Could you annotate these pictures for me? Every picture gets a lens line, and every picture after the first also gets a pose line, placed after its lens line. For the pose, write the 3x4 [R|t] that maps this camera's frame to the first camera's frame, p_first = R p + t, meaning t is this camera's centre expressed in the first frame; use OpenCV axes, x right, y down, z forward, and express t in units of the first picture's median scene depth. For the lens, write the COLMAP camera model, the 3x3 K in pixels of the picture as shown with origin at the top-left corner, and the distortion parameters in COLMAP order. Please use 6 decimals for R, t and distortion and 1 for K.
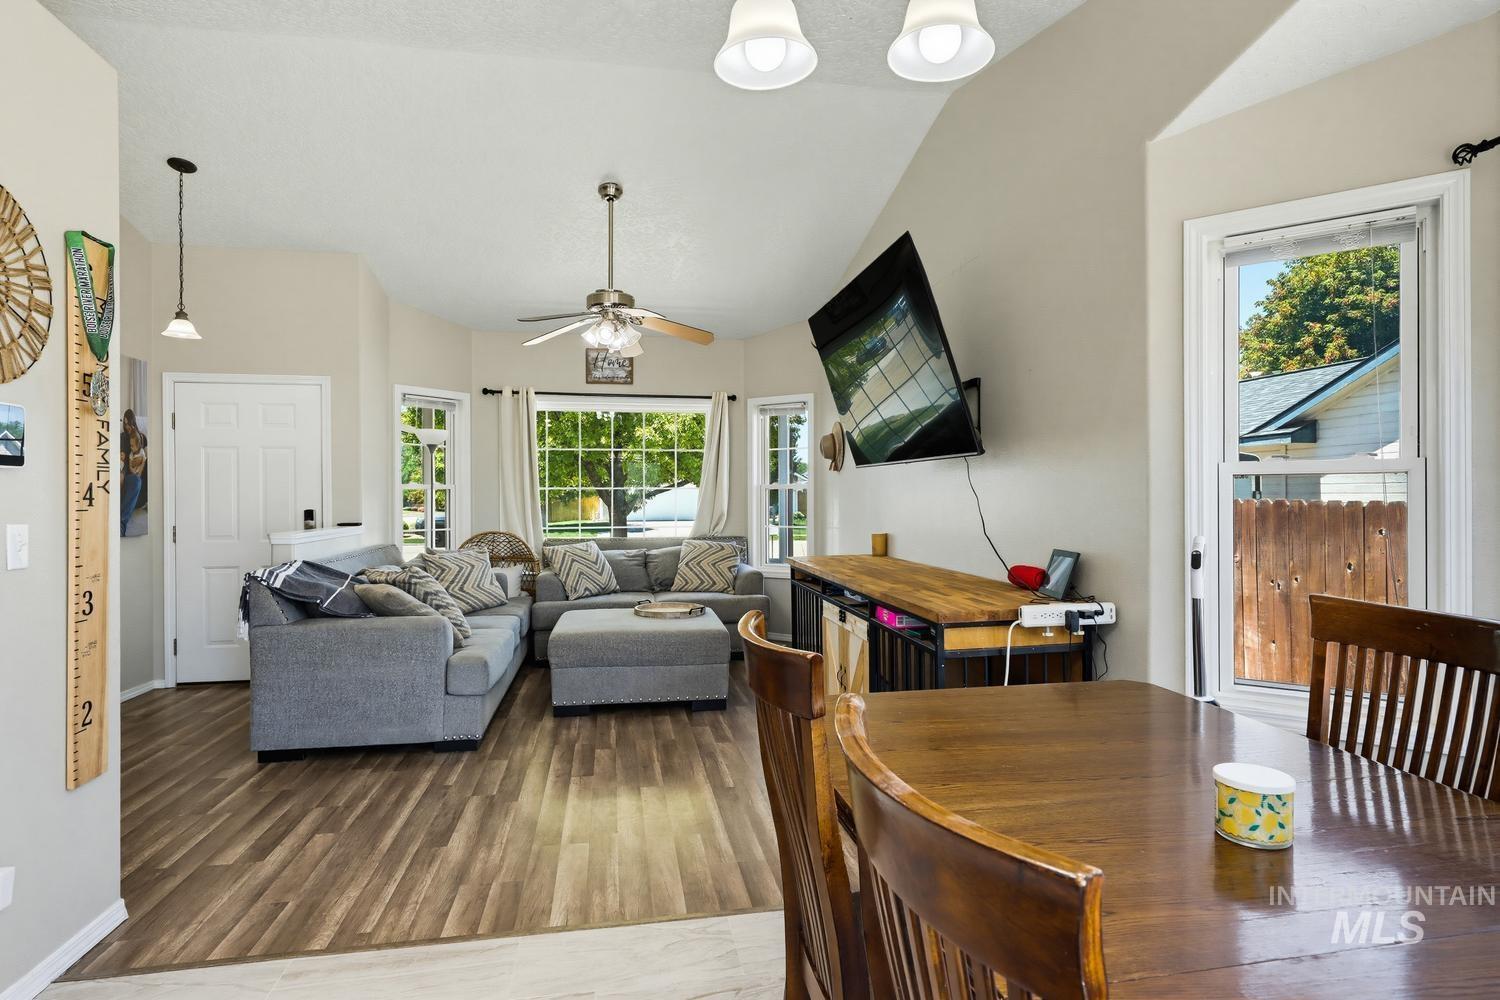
lens RADIAL K [[808.5, 0, 764.3], [0, 808.5, 496.4], [0, 0, 1]] dist [0.005126, -0.001149]
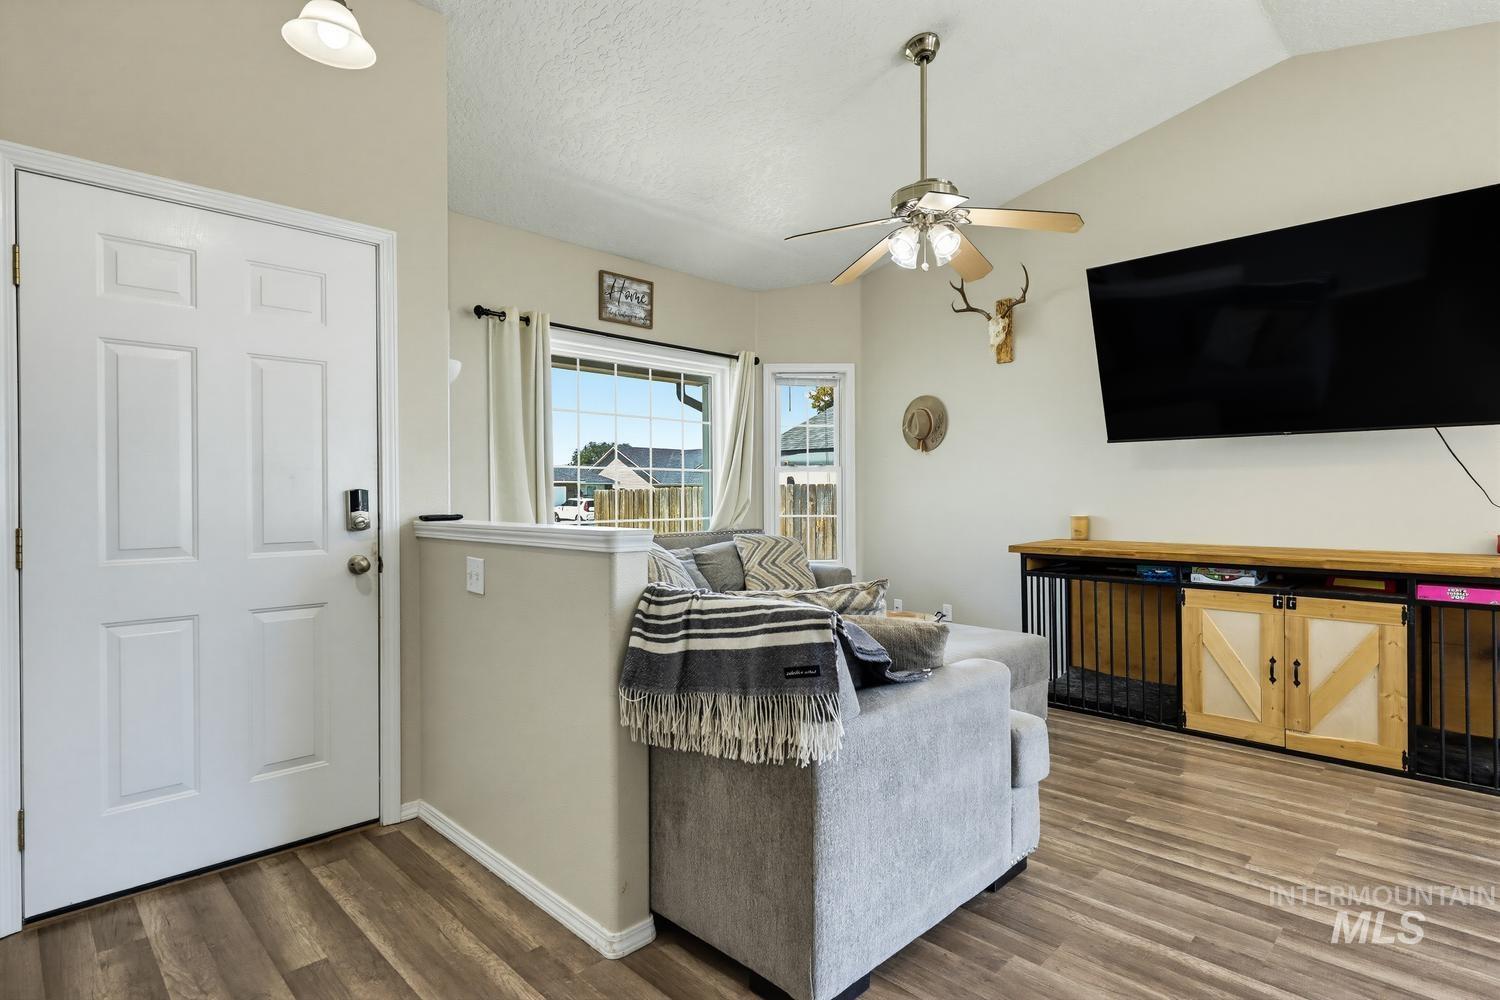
lens RADIAL K [[764.8, 0, 757.3], [0, 764.8, 496.5], [0, 0, 1]] dist [0.004997, -0.002400]
pose [[0.820363, -0.003414, 0.571832, -0.739069], [0.003999, 0.999992, 0.000234, 0.024947], [-0.571828, 0.002095, 0.820371, 0.550628]]
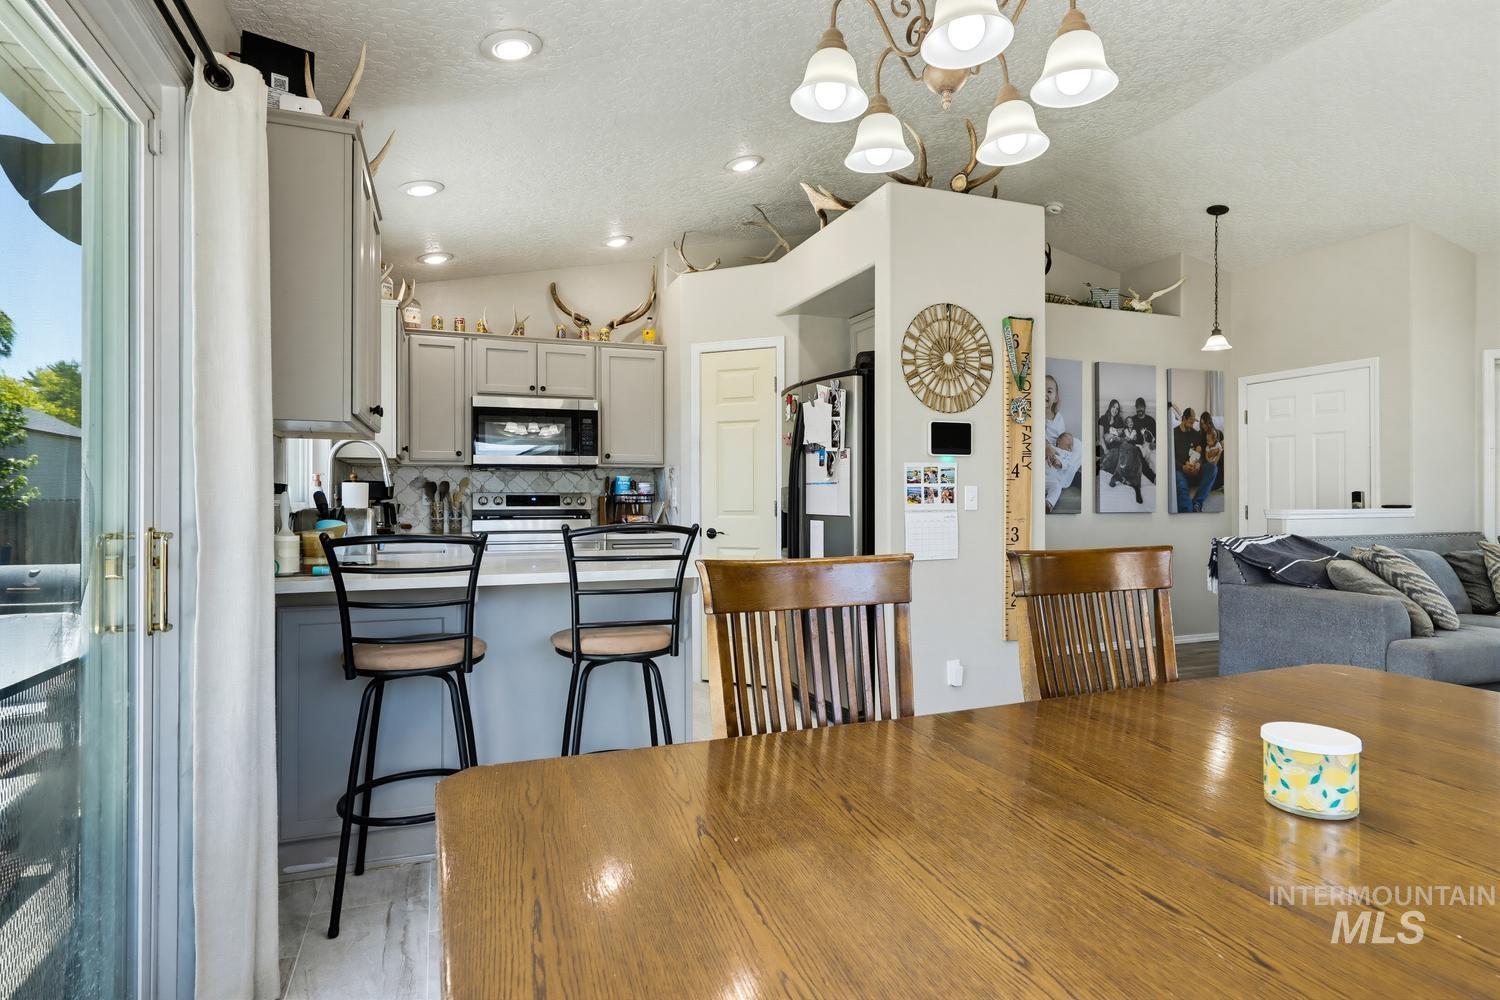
lens RADIAL K [[808.5, 0, 747.4], [0, 808.5, 500.1], [0, 0, 1]] dist [0.005126, -0.001149]
pose [[0.187076, 0.006027, -0.982327, 0.347418], [0.001684, 0.999978, 0.006456, 0.022720], [0.982344, -0.002862, 0.187062, 0.065183]]
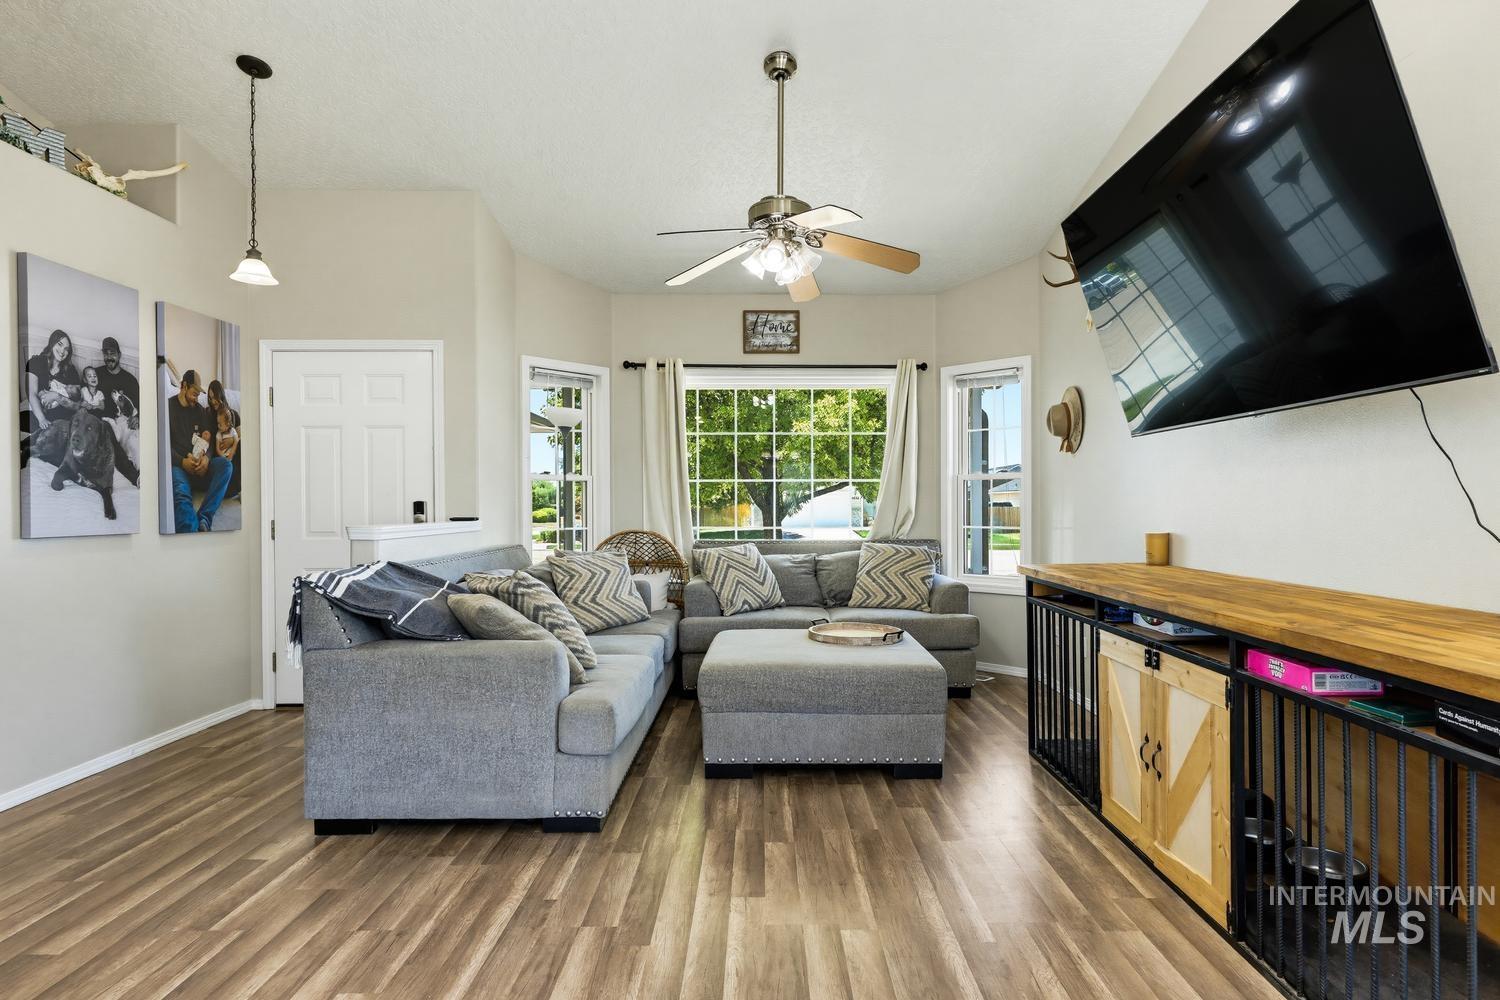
lens RADIAL K [[808.5, 0, 779.1], [0, 808.5, 506.9], [0, 0, 1]] dist [0.005126, -0.001149]
pose [[0.986496, -0.000190, -0.163786, -0.073309], [0.000316, 1.000000, 0.000739, 0.025292], [0.163785, -0.000780, 0.986496, 0.284387]]
